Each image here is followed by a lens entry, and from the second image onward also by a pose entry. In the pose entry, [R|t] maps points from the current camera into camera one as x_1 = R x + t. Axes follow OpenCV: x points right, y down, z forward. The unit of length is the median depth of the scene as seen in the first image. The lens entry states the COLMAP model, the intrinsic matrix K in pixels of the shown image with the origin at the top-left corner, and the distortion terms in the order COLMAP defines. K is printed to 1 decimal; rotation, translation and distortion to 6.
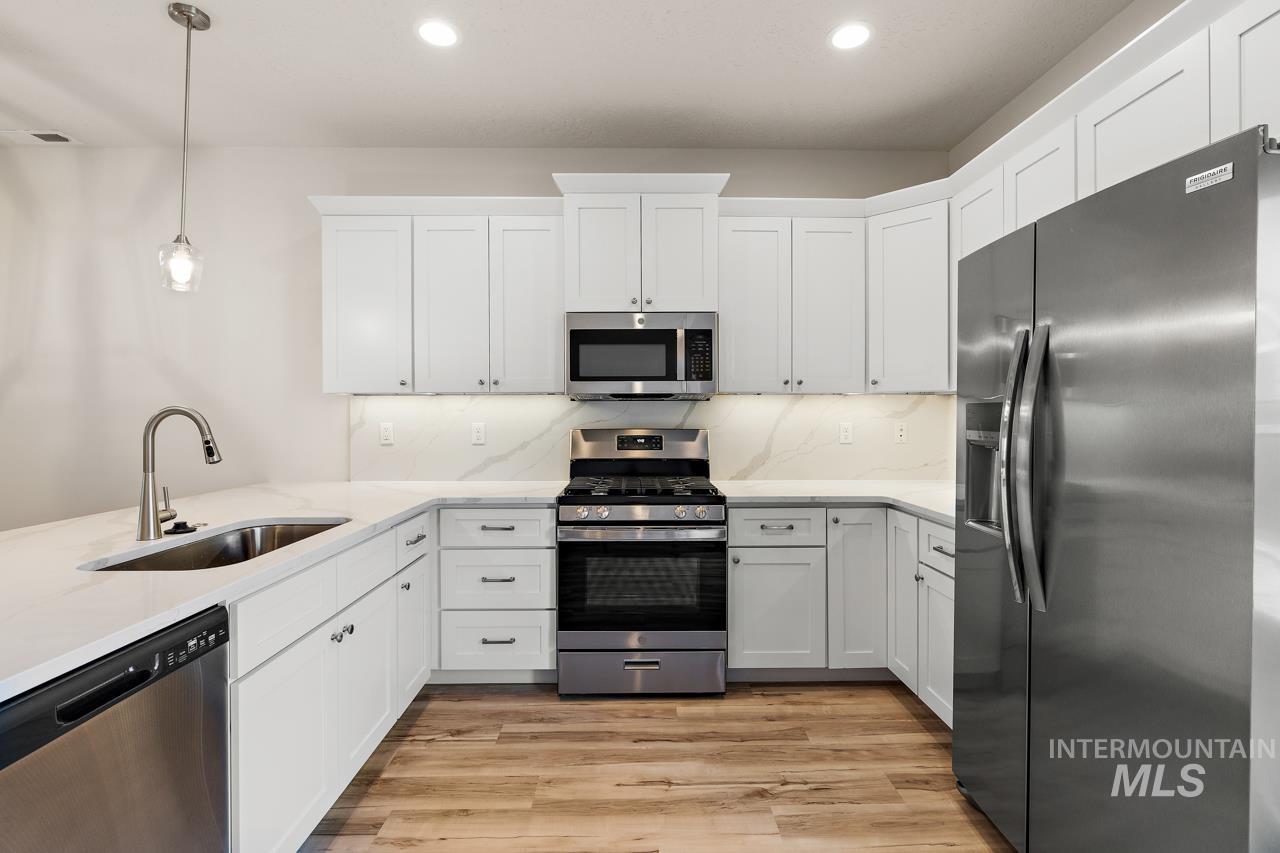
lens RADIAL K [[595.1, 0, 640.0], [0, 595.1, 416.0], [0, 0, 1]] dist [0.001378, 0.000480]
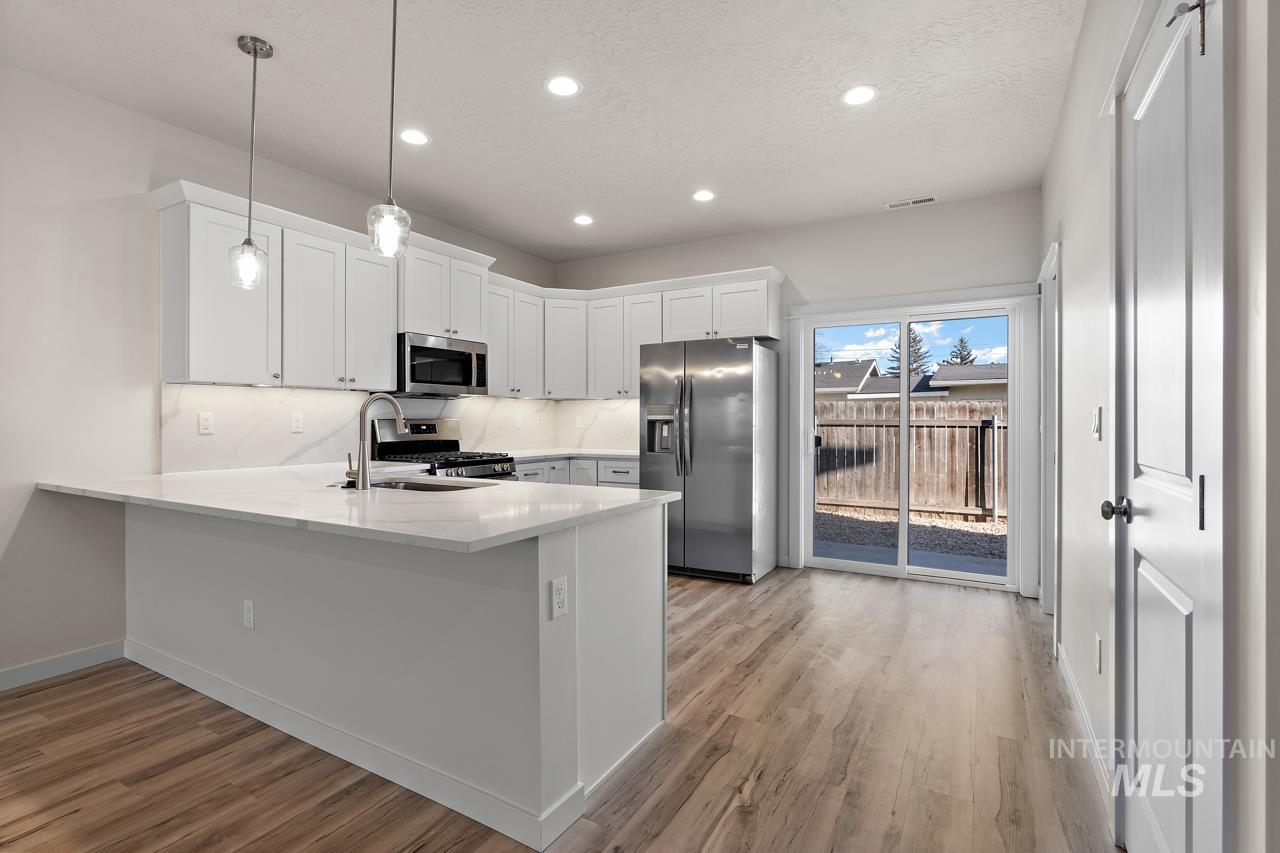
lens RADIAL K [[595.1, 0, 647.8], [0, 595.1, 421.7], [0, 0, 1]] dist [0.001378, 0.000480]
pose [[0.510867, -0.001866, 0.859658, -0.992629], [0.001481, 0.999998, 0.001291, 0.029345], [-0.859658, 0.000613, 0.510869, -0.164015]]
